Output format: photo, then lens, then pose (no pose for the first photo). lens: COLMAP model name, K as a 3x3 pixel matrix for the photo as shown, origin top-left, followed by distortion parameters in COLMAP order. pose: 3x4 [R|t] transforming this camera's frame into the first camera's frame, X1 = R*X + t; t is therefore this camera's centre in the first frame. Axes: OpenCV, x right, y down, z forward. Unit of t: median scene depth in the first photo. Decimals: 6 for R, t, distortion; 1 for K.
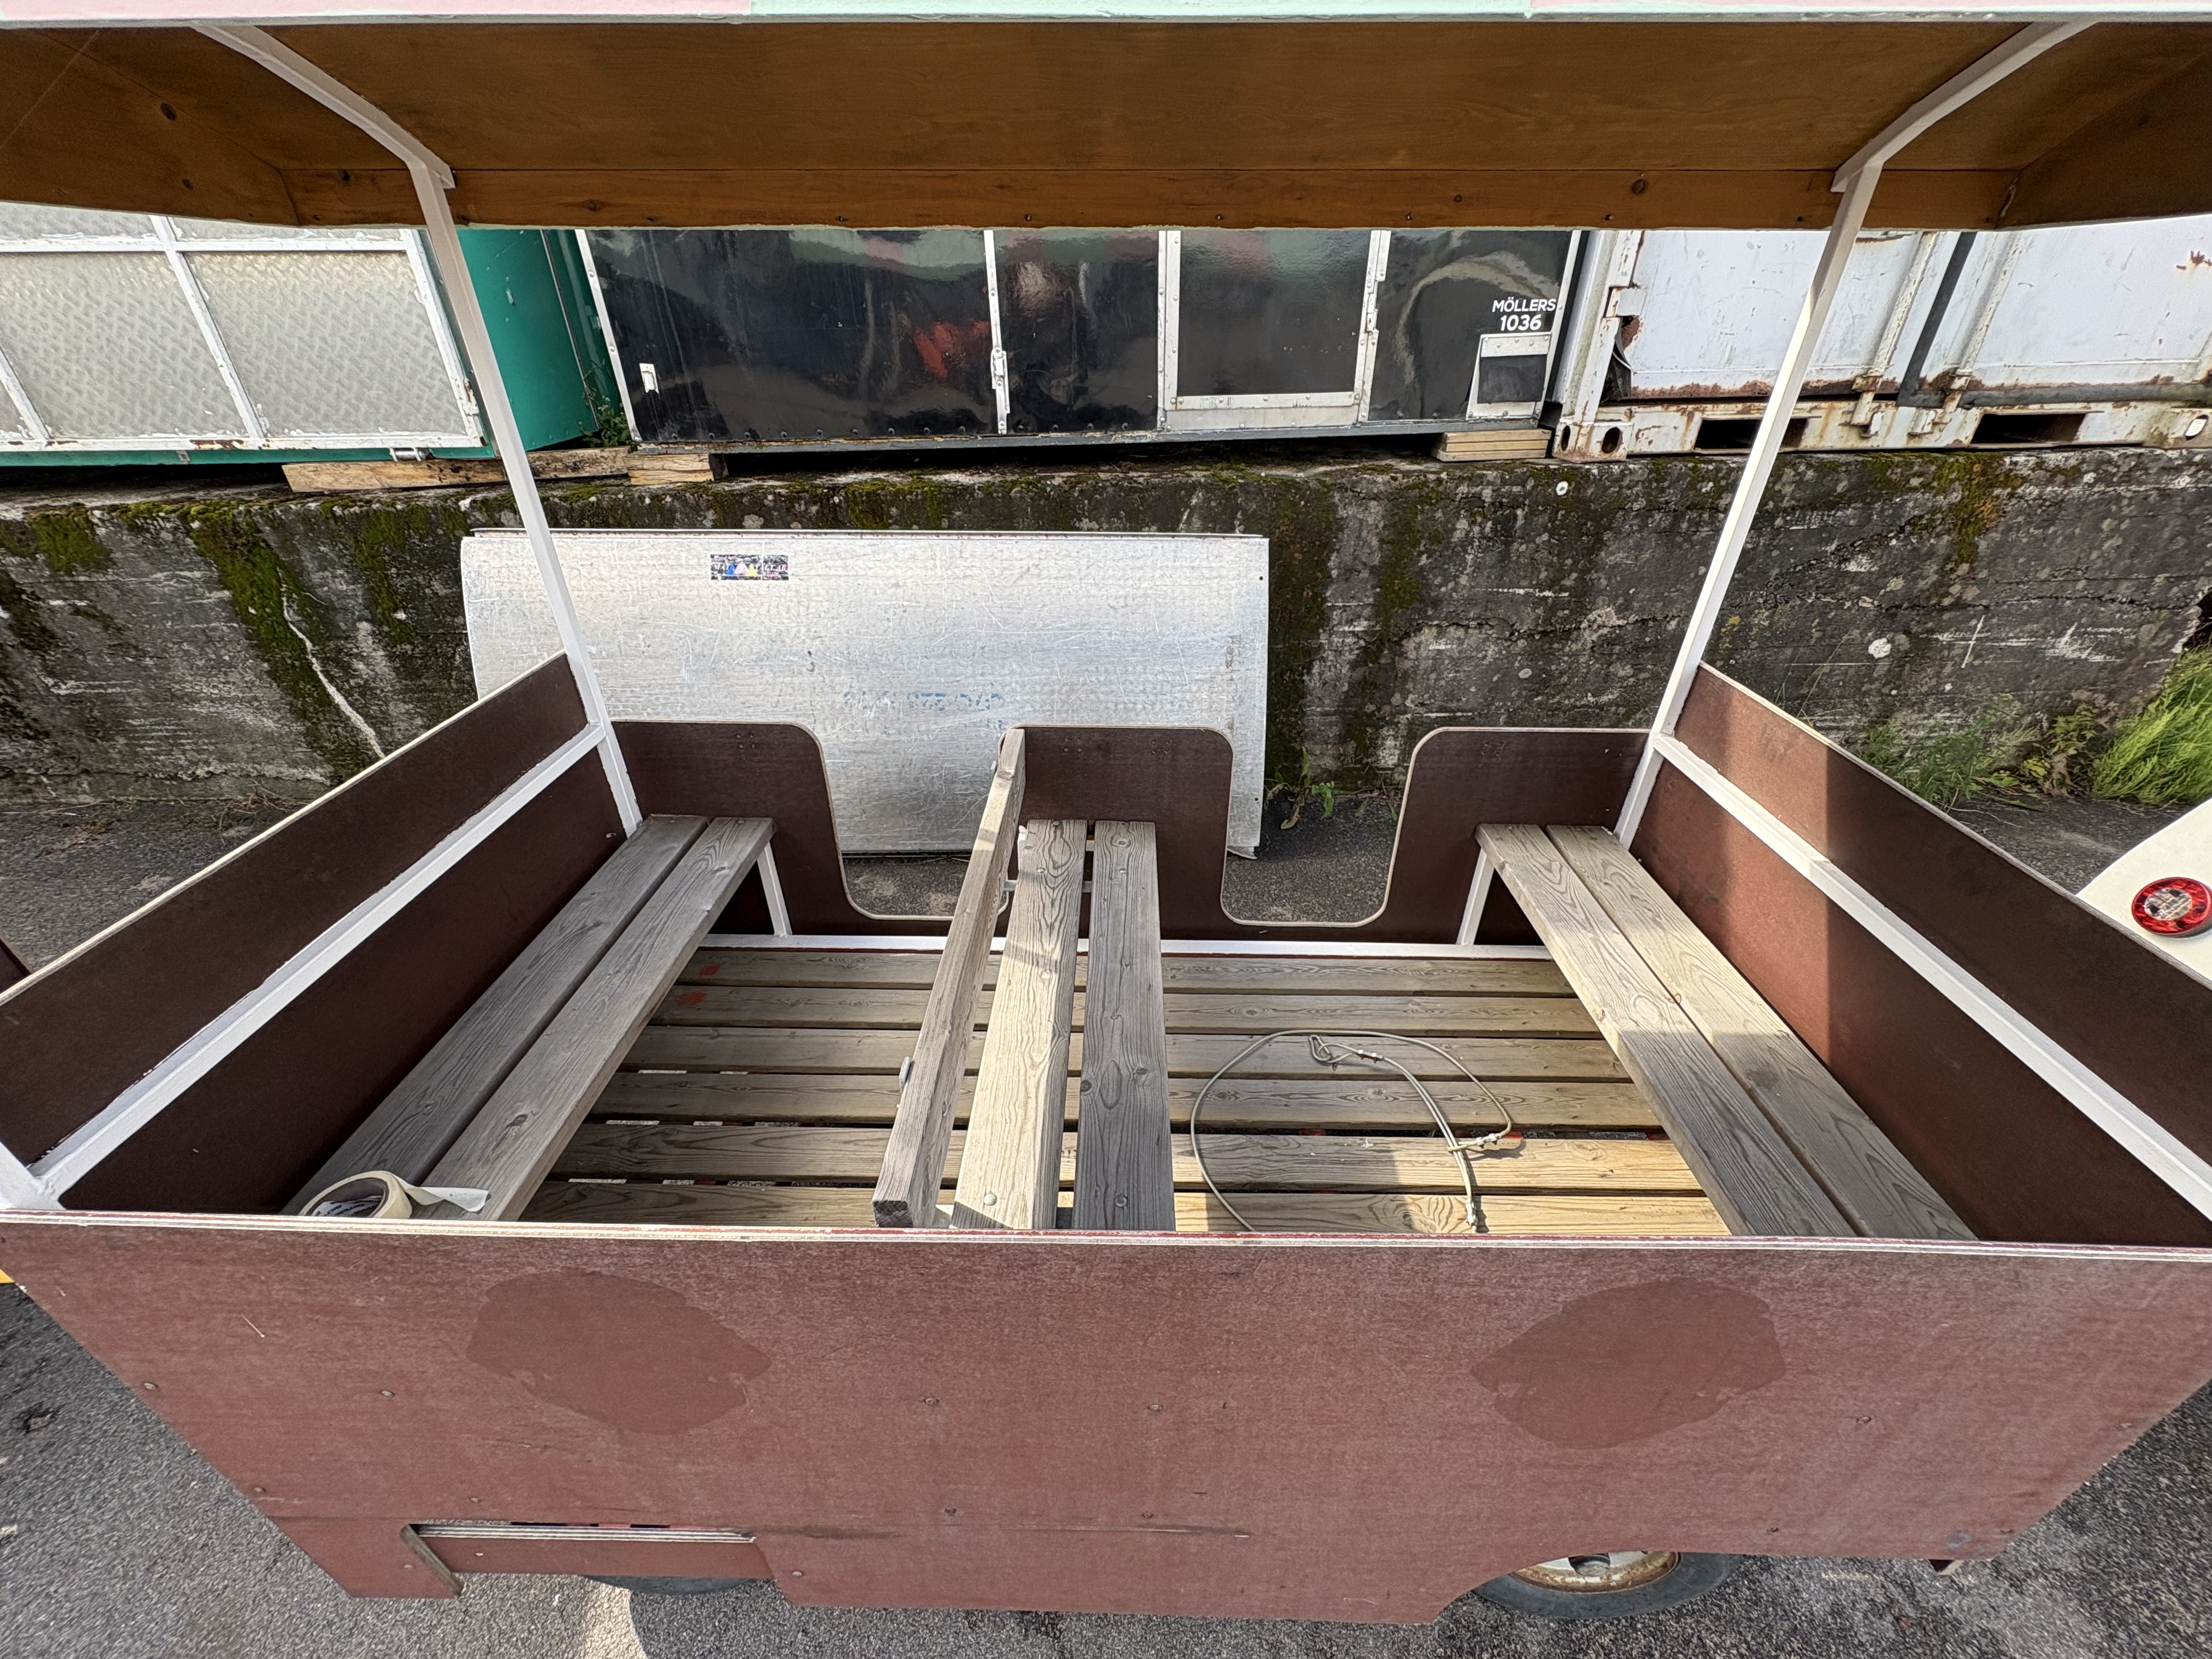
lens RADIAL K [[881.5, 0, 1109.9], [0, 881.5, 831.4], [0, 0, 1]] dist [-0.000670, 0.000064]
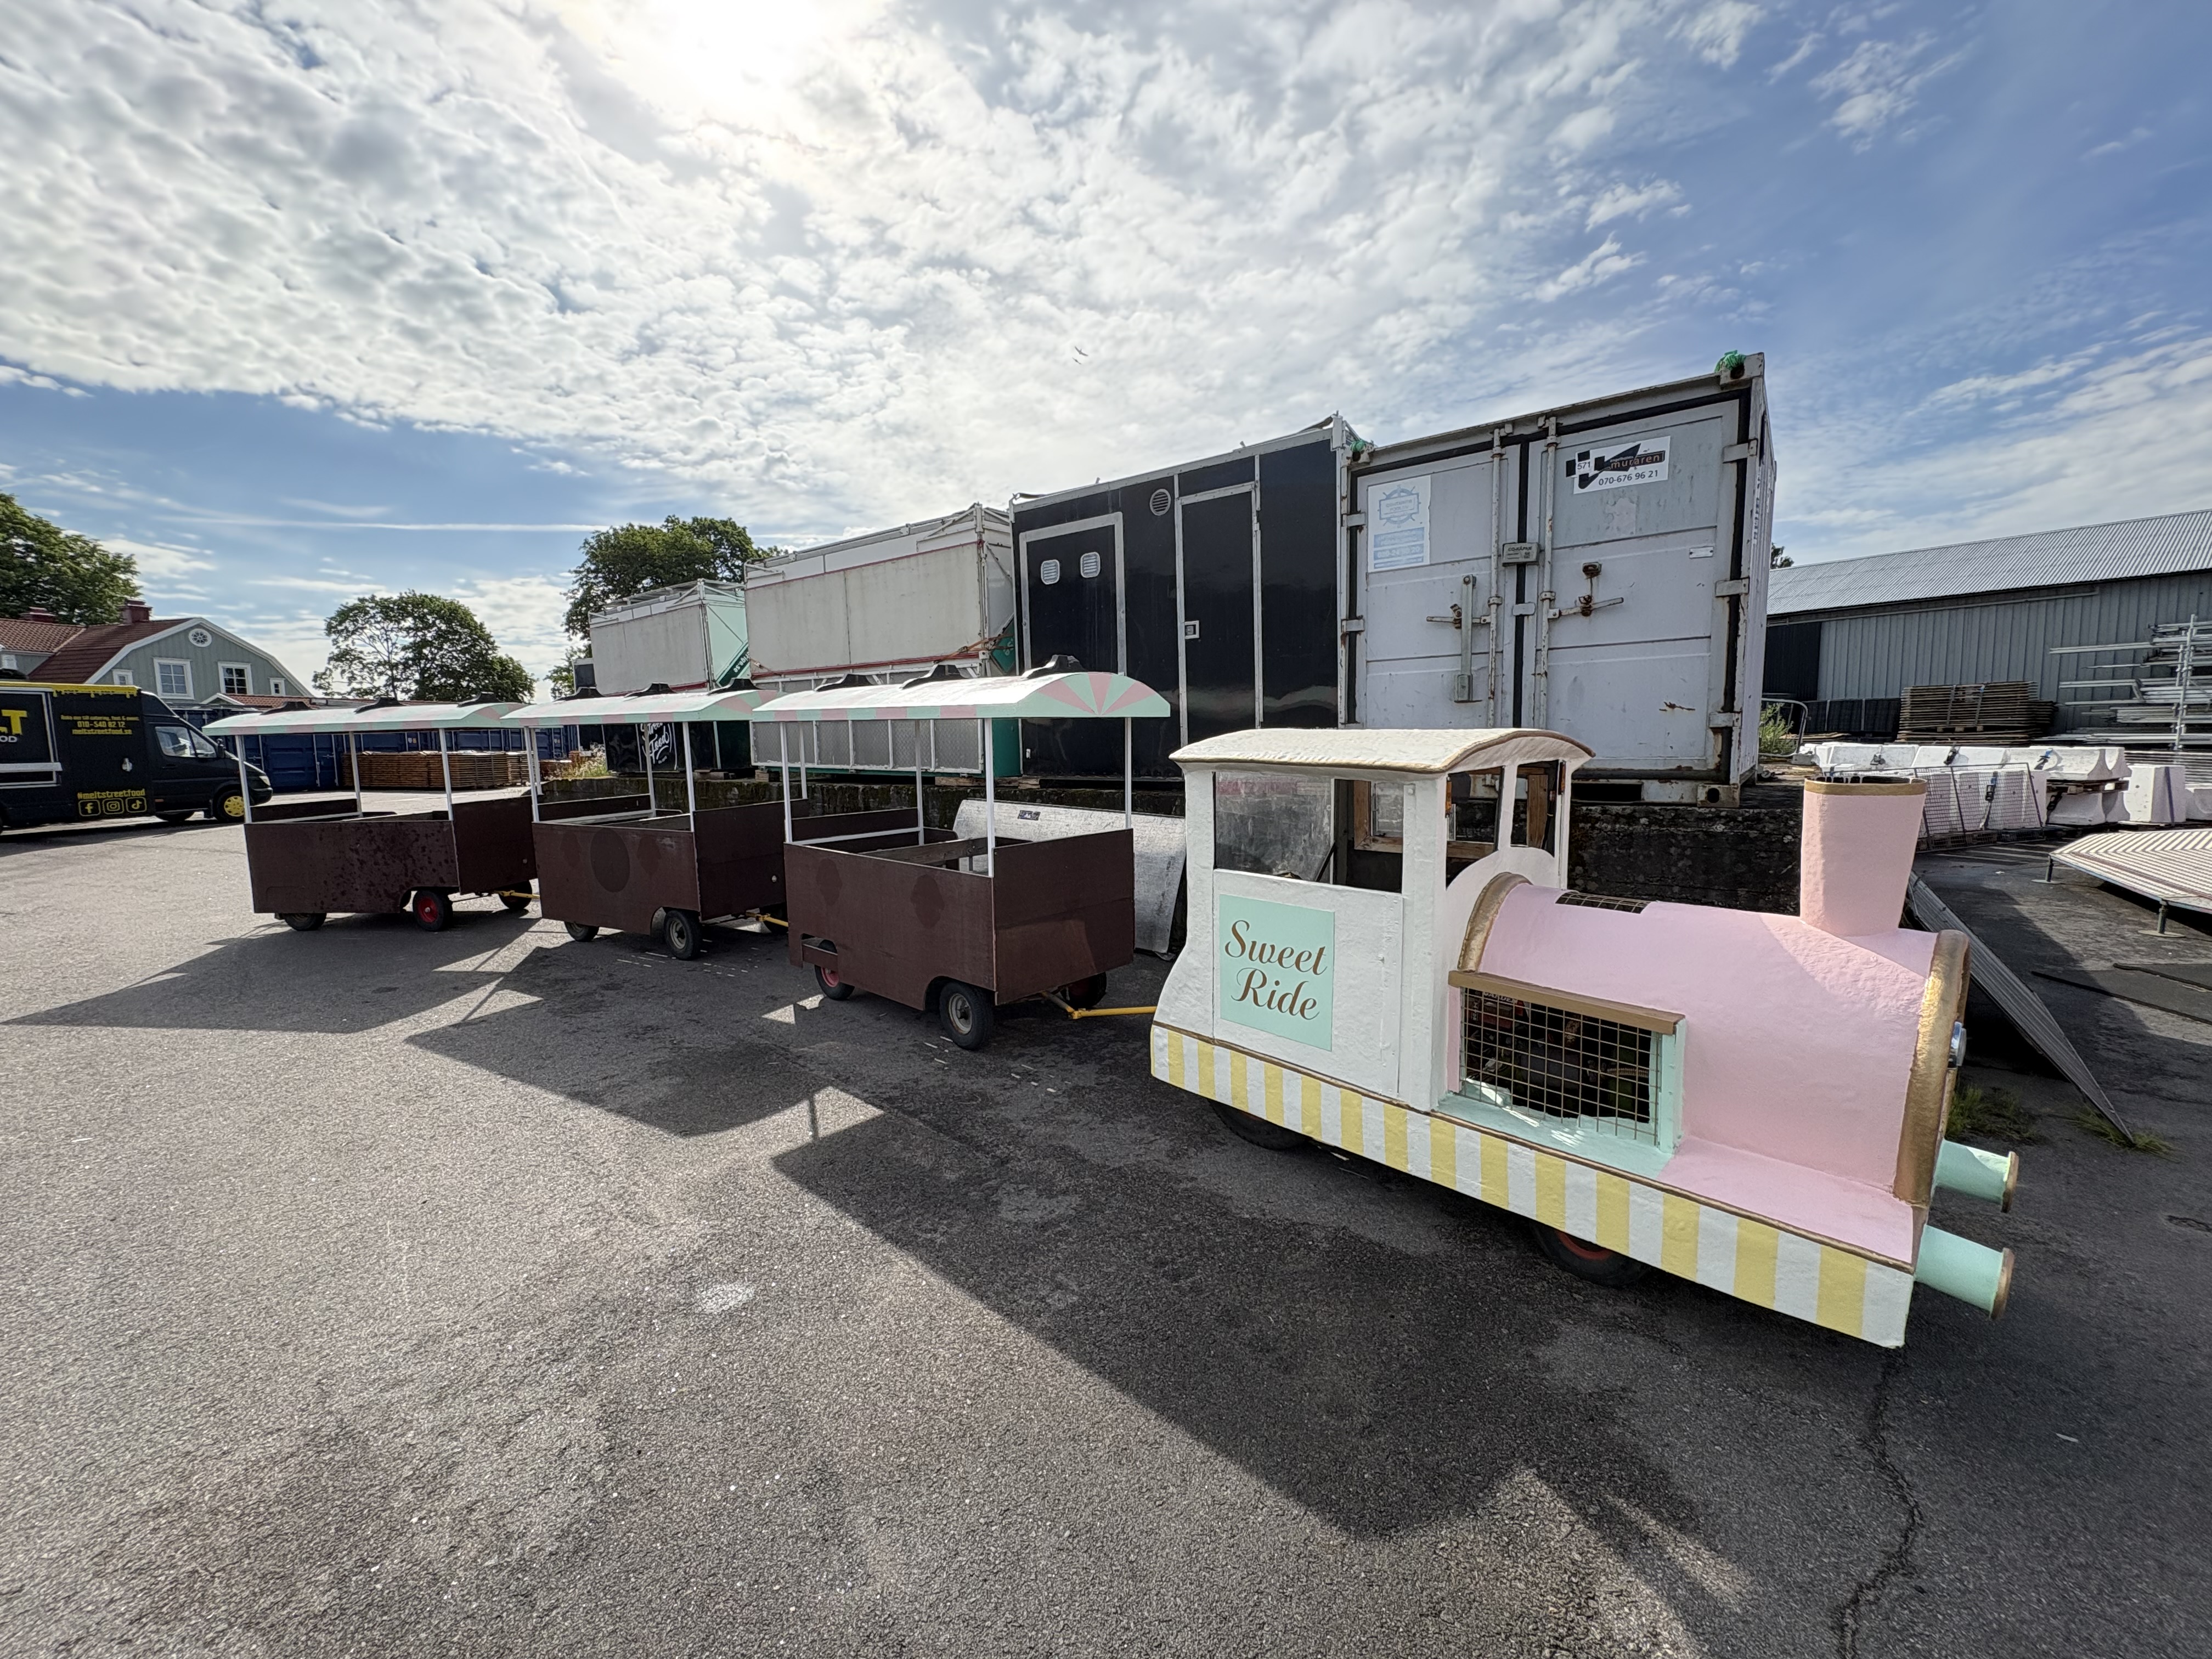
lens RADIAL K [[879.2, 0, 1106.0], [0, 879.2, 829.5], [0, 0, 1]] dist [-0.000237, 0.000184]
pose [[0.756028, 0.070334, -0.650750, 1.426769], [-0.328212, 0.900920, -0.283937, 0.400248], [0.566303, 0.428248, 0.704205, -0.699327]]
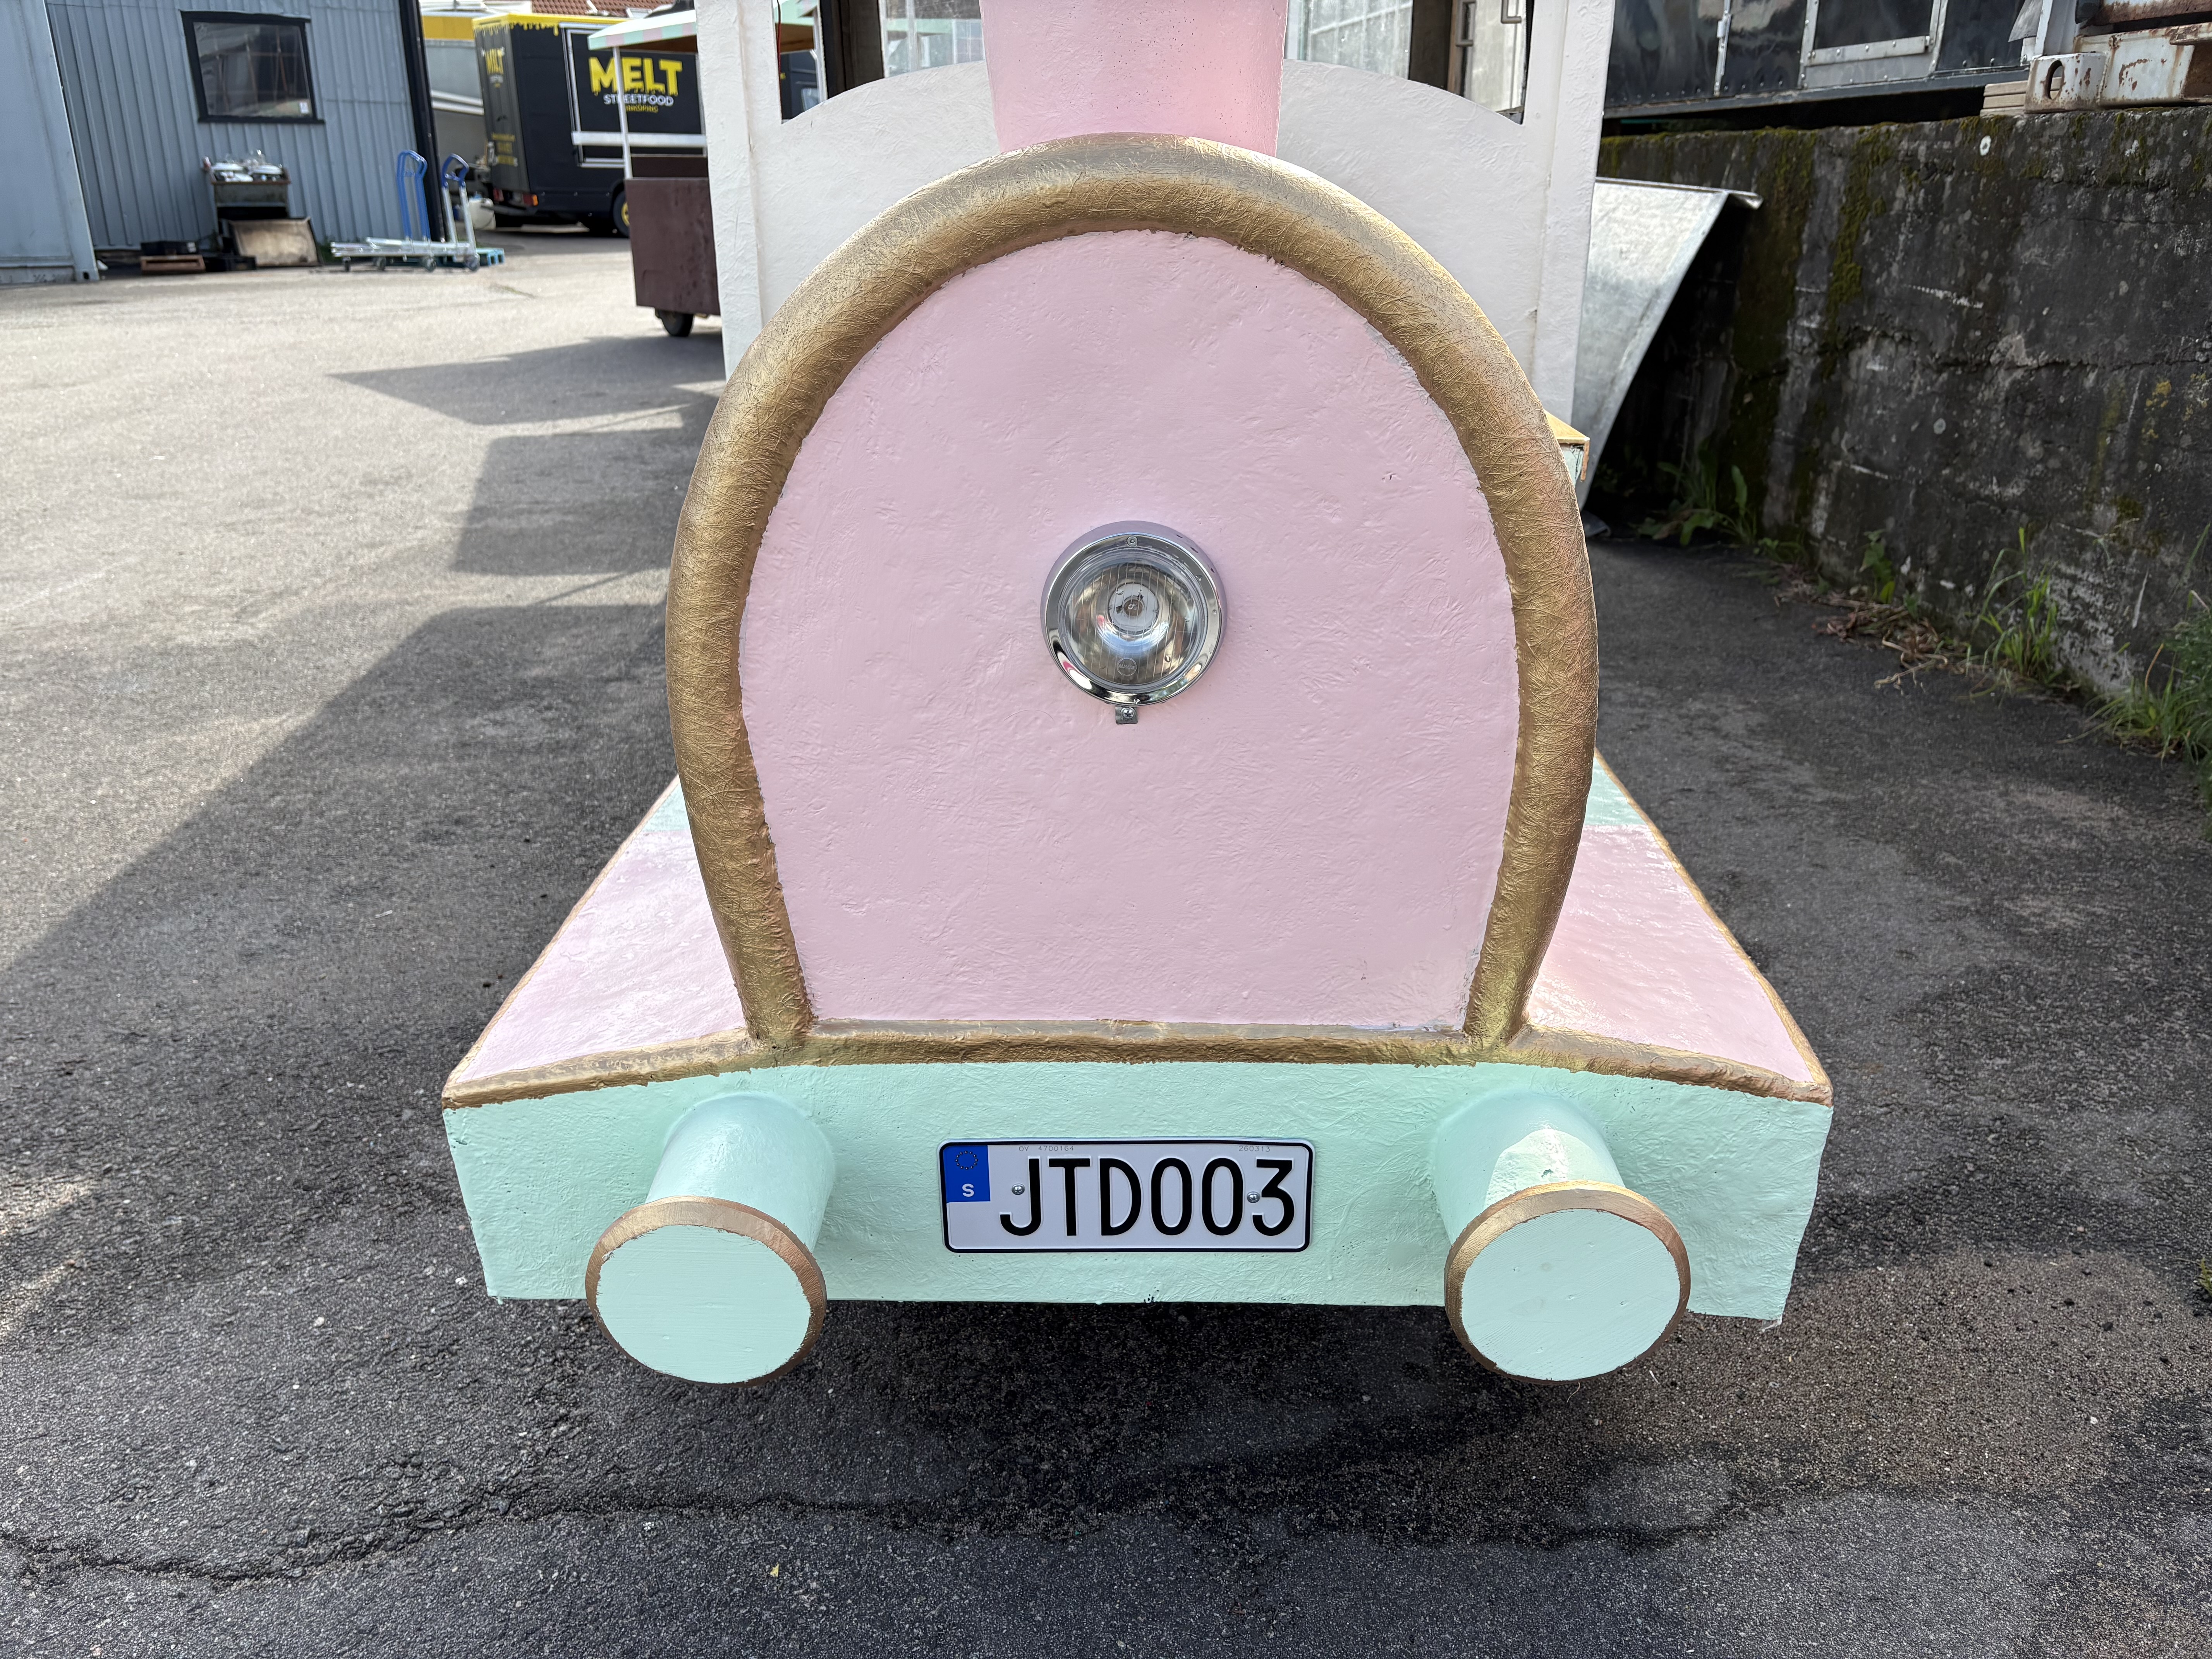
lens RADIAL K [[1661.7, 0, 1106.0], [0, 1661.7, 829.5], [0, 0, 1]] dist [0.085888, -0.109249]
pose [[0.080143, 0.375843, -0.923211, 1.880247], [-0.515675, 0.808249, 0.284277, 0.033966], [0.853028, 0.453294, 0.258588, 0.286955]]
